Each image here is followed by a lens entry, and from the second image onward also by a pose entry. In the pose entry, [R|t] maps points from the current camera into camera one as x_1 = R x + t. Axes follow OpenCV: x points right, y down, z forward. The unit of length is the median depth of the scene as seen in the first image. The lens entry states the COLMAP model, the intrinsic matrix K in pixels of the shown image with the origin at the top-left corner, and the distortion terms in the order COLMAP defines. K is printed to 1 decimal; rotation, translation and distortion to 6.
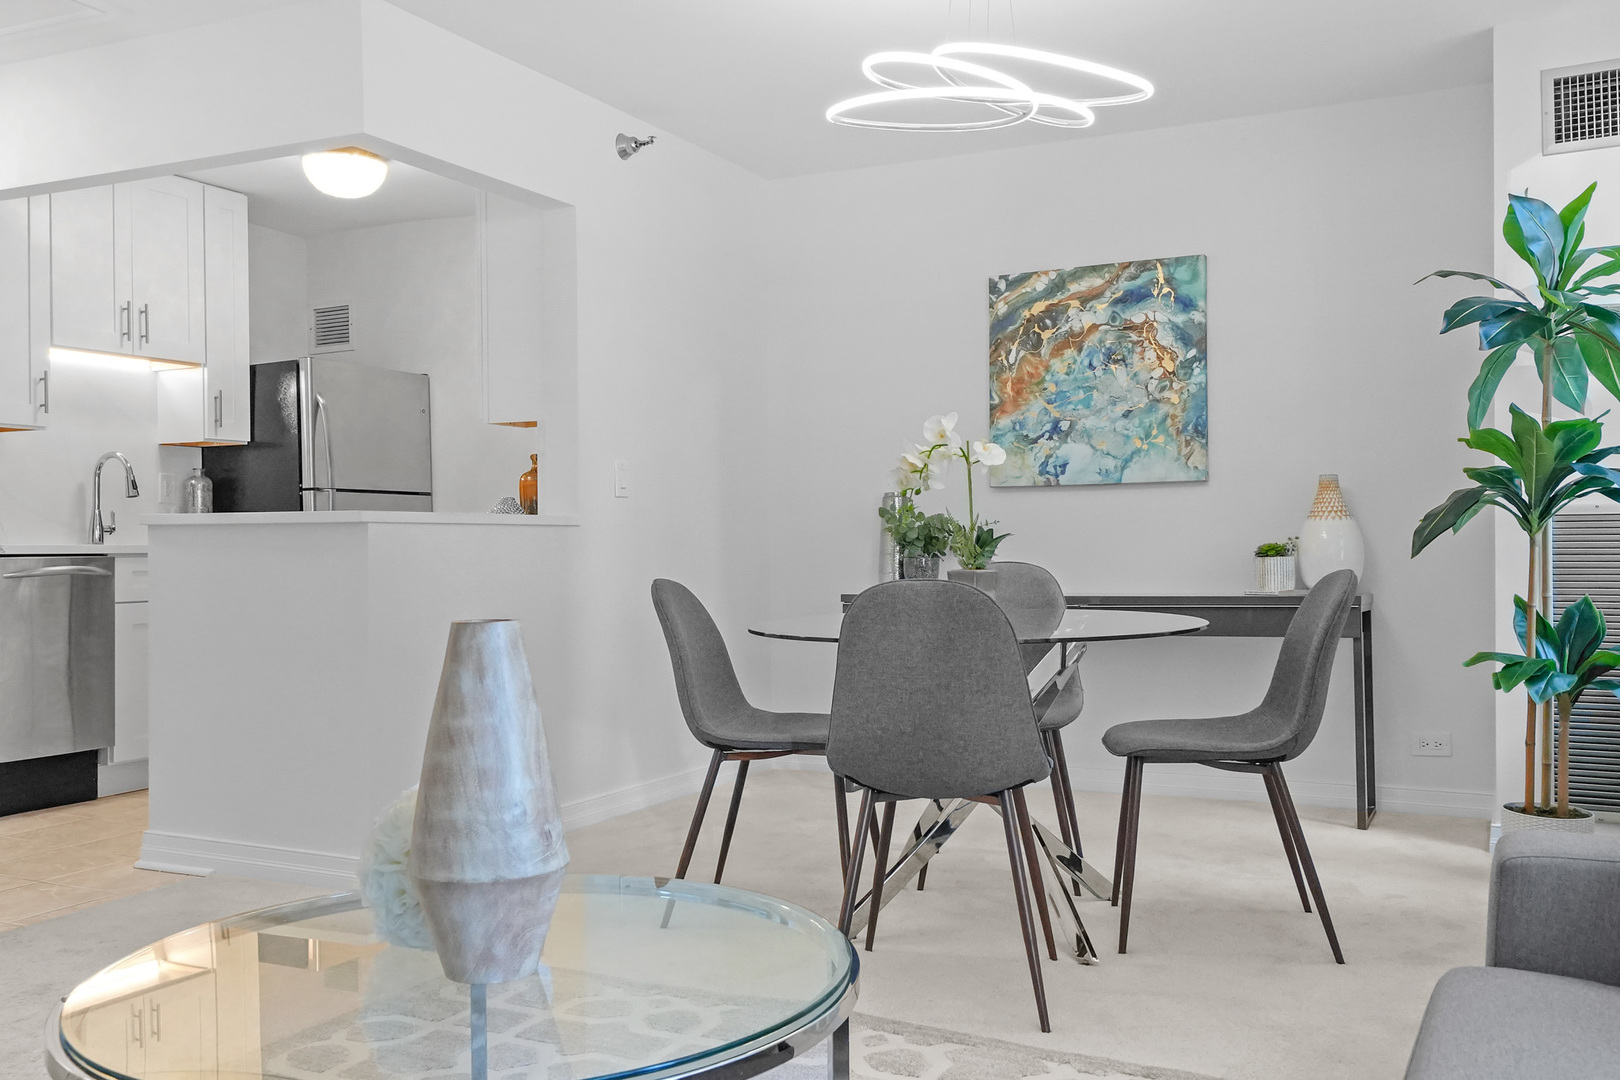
lens RADIAL K [[1445.2, 0, 801.9], [0, 1445.2, 545.6], [0, 0, 1]] dist [0.023357, 0.007058]
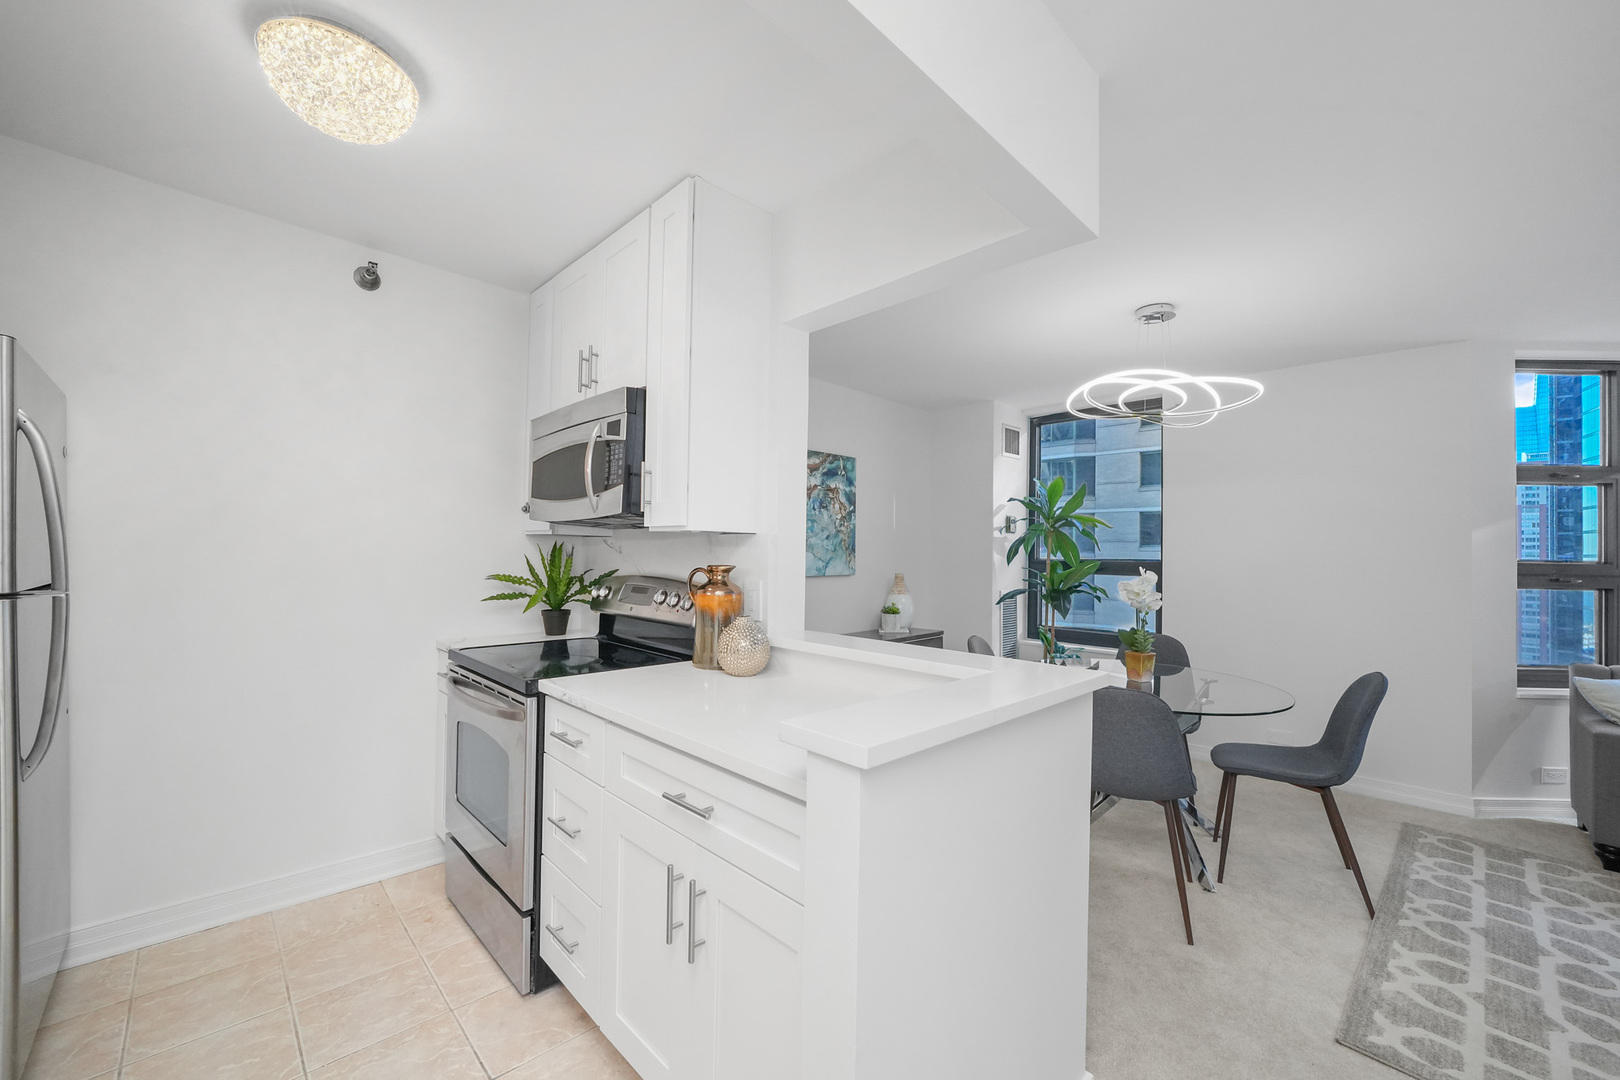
lens RADIAL K [[632.8, 0, 810.0], [0, 632.8, 540.0], [0, 0, 1]] dist [-0.002430, -0.000119]
pose [[0.316471, 0.029770, 0.948135, -0.529084], [-0.014175, 0.999544, -0.026653, -0.066192], [-0.948496, -0.005004, 0.316749, 0.771473]]
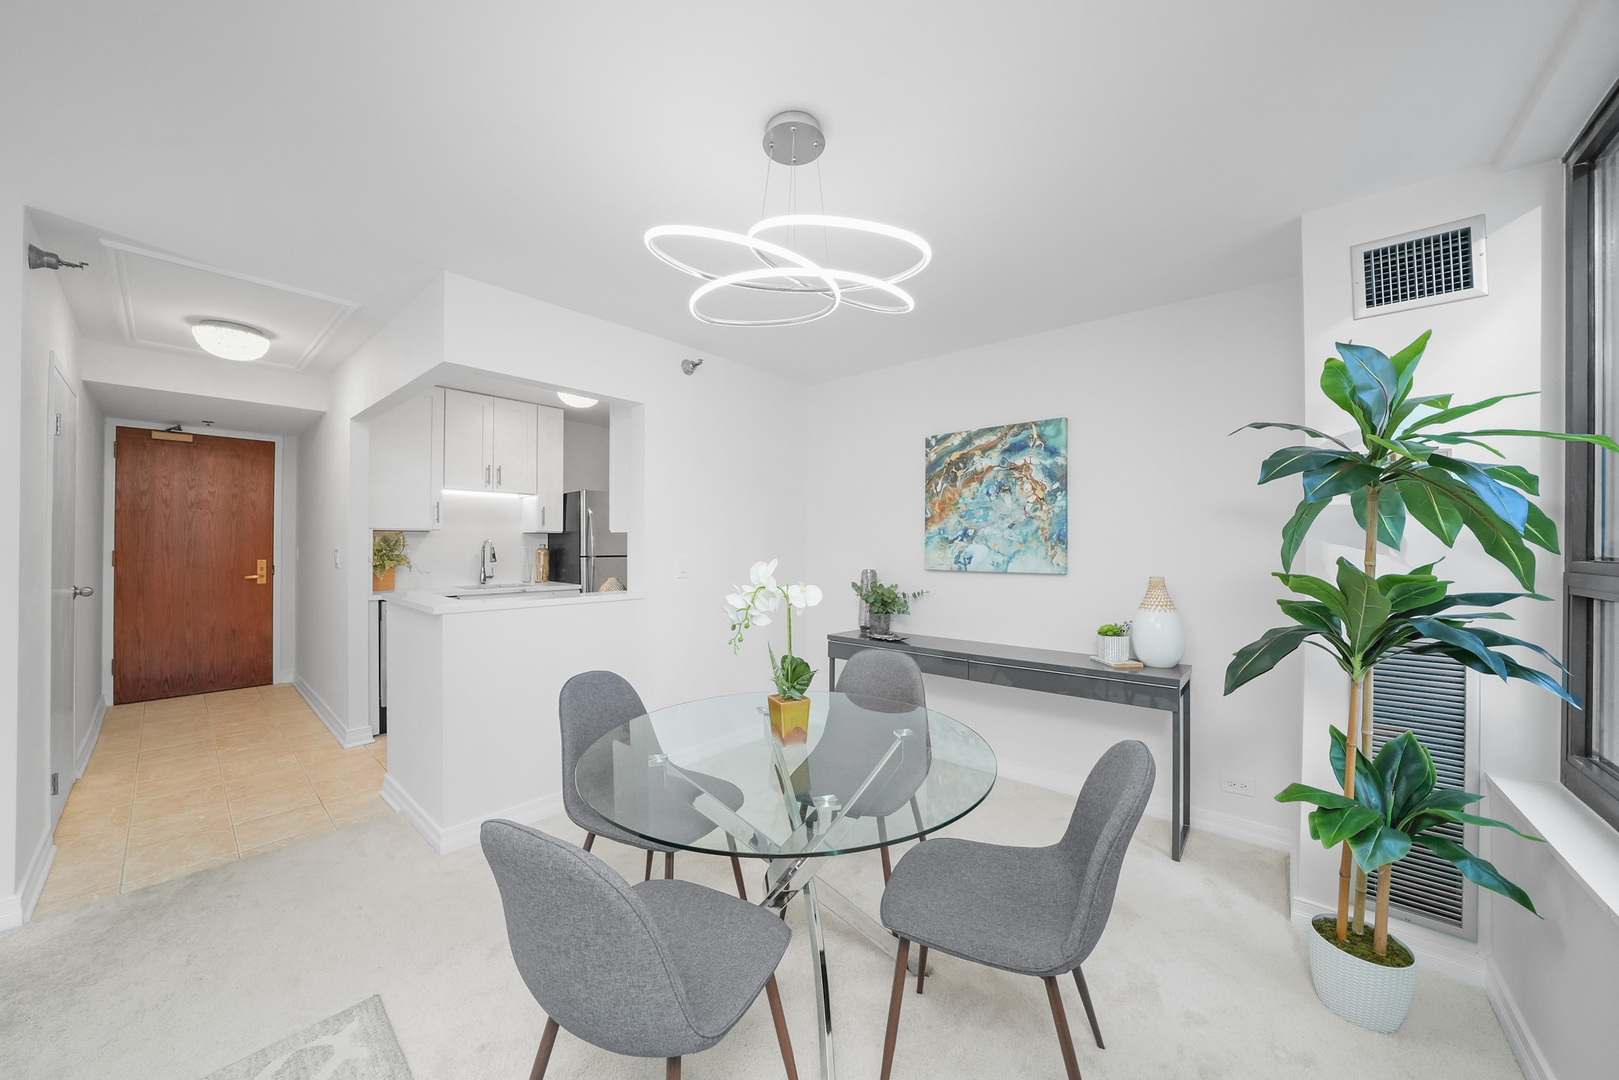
lens RADIAL K [[566.2, 0, 806.9], [0, 566.2, 542.8], [0, 0, 1]] dist [-0.020589, -0.000032]
pose [[0.970357, 0.011263, -0.241414, 0.160965], [-0.011537, 0.999933, 0.000279, -0.071492], [0.241401, 0.002515, 0.970422, 0.384521]]
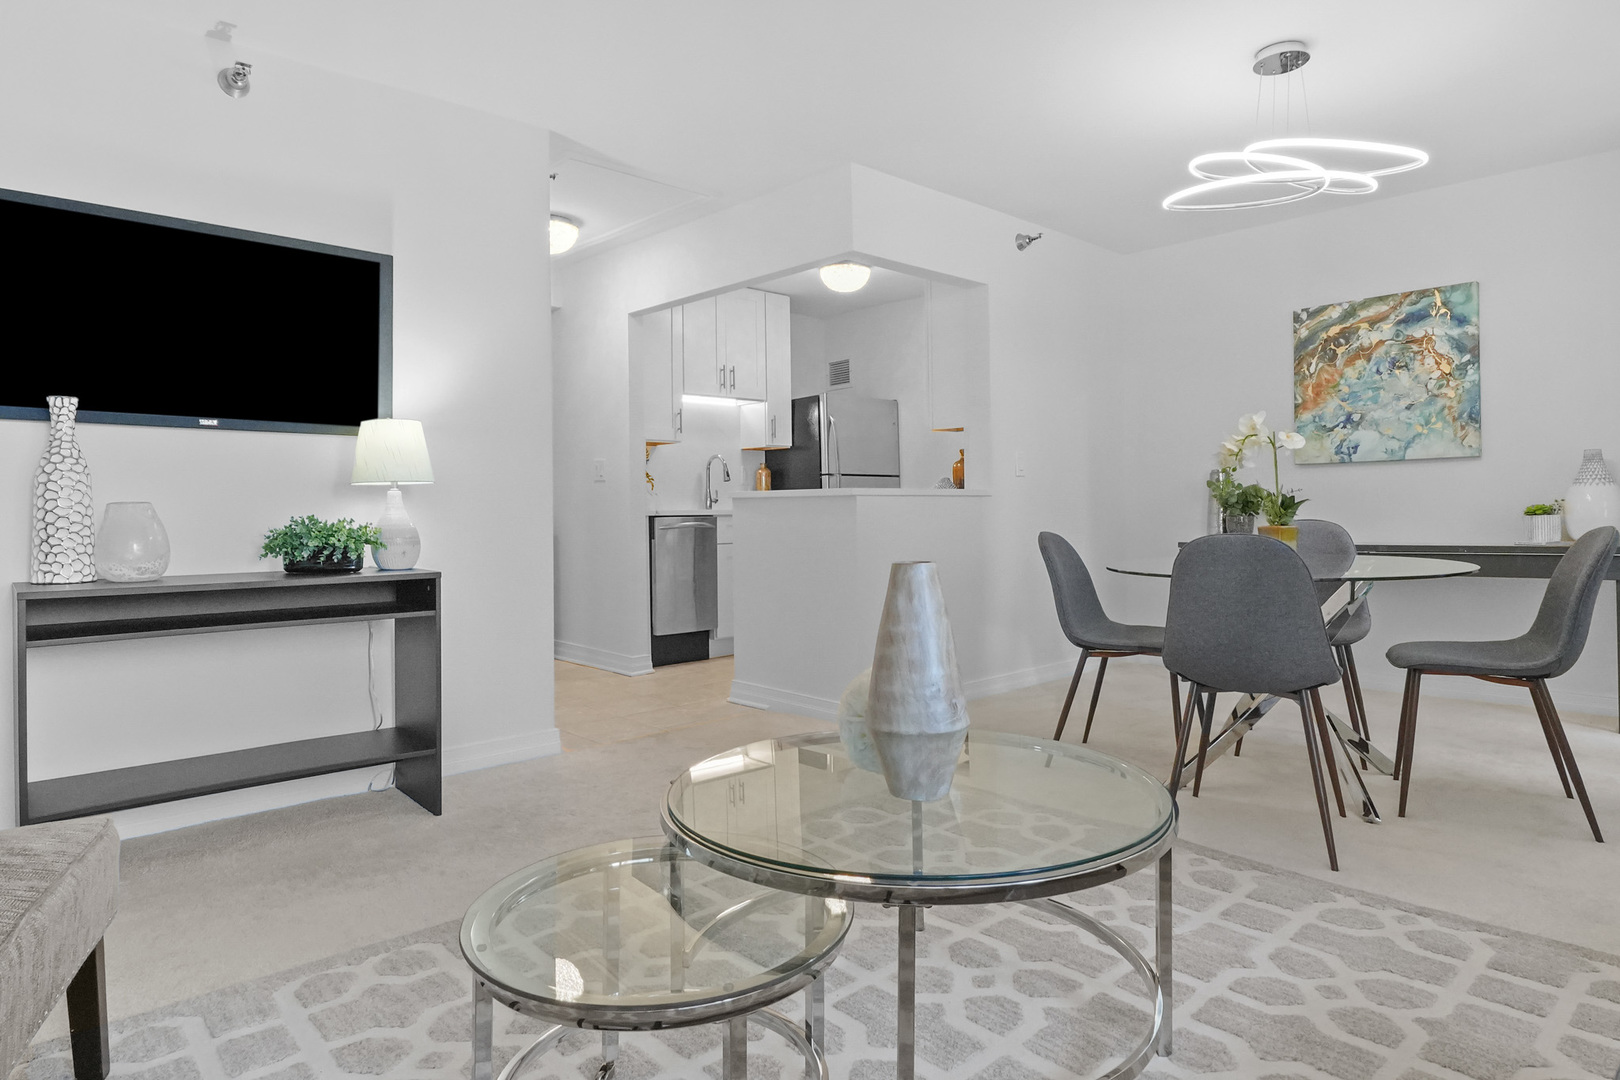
lens RADIAL K [[939.2, 0, 806.5], [0, 939.2, 516.2], [0, 0, 1]] dist [-0.015863, -0.001662]
pose [[0.937302, -0.002317, -0.348510, 0.005886], [0.005581, 0.999949, 0.008363, -0.001543], [0.348473, -0.009784, 0.937268, 0.012132]]
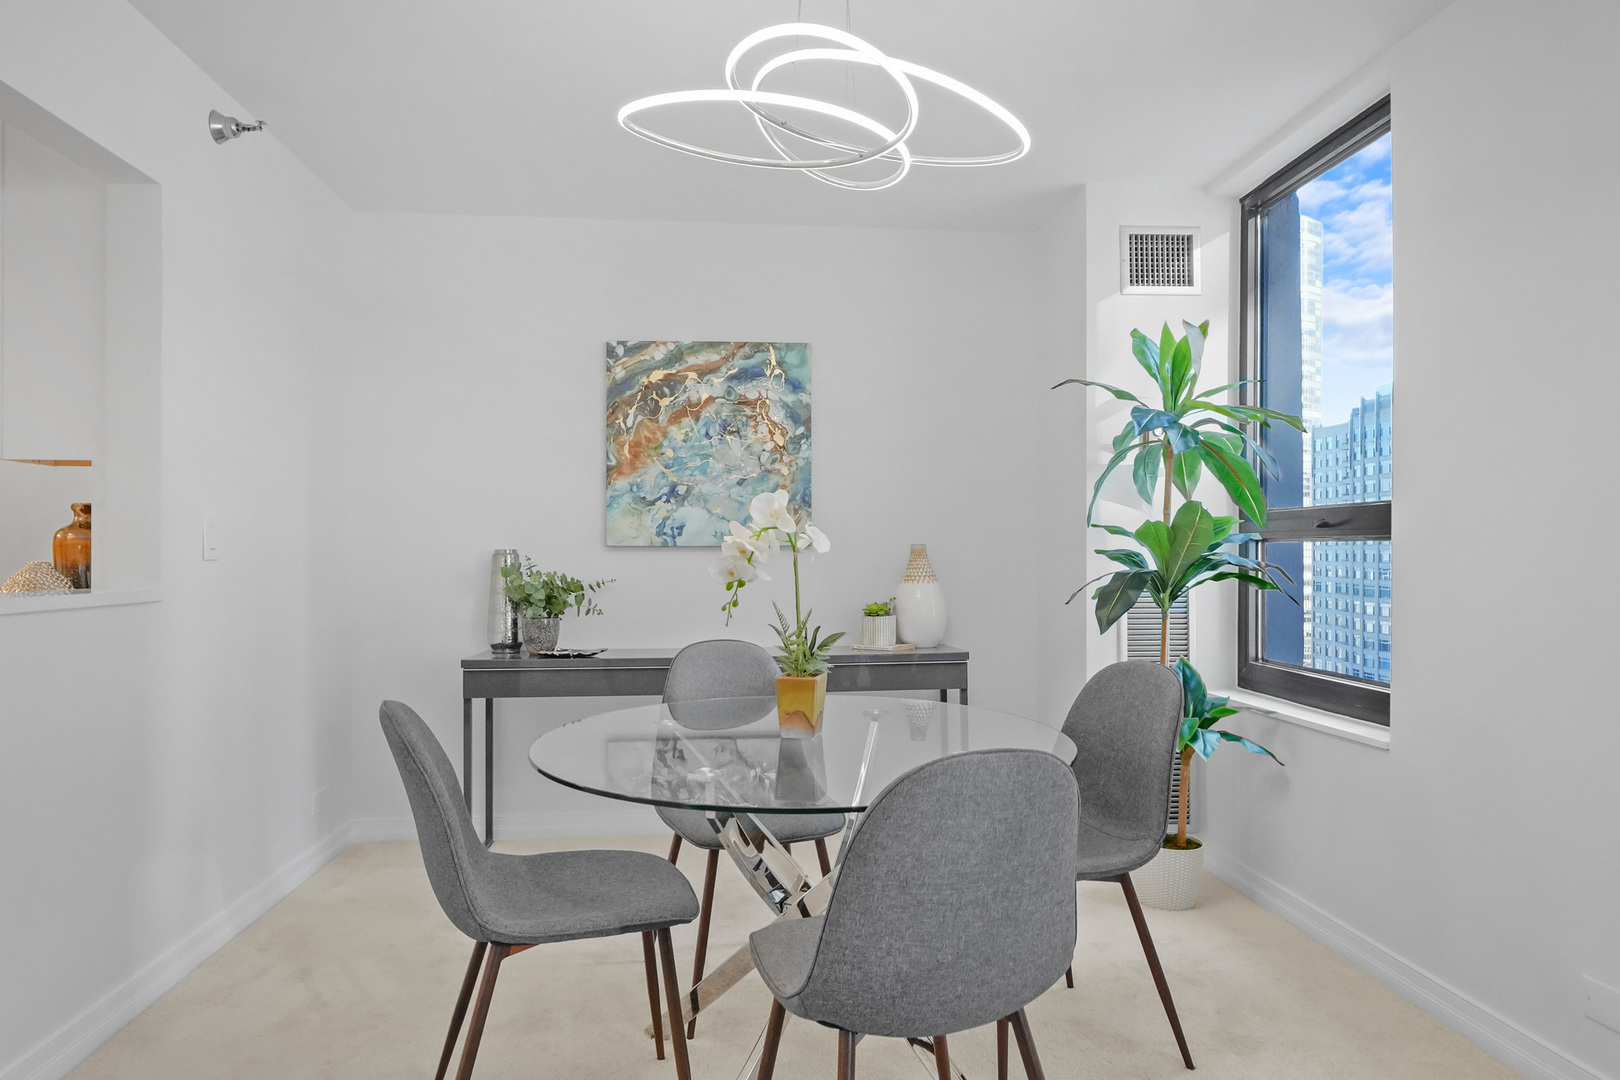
lens RADIAL K [[1012.4, 0, 805.5], [0, 1012.4, 547.9], [0, 0, 1]] dist [-0.003544, -0.000579]
pose [[0.851297, 0.009289, 0.524601, -0.130870], [-0.006309, 0.999952, -0.007468, -0.036378], [-0.524646, 0.003048, 0.851315, 0.330726]]
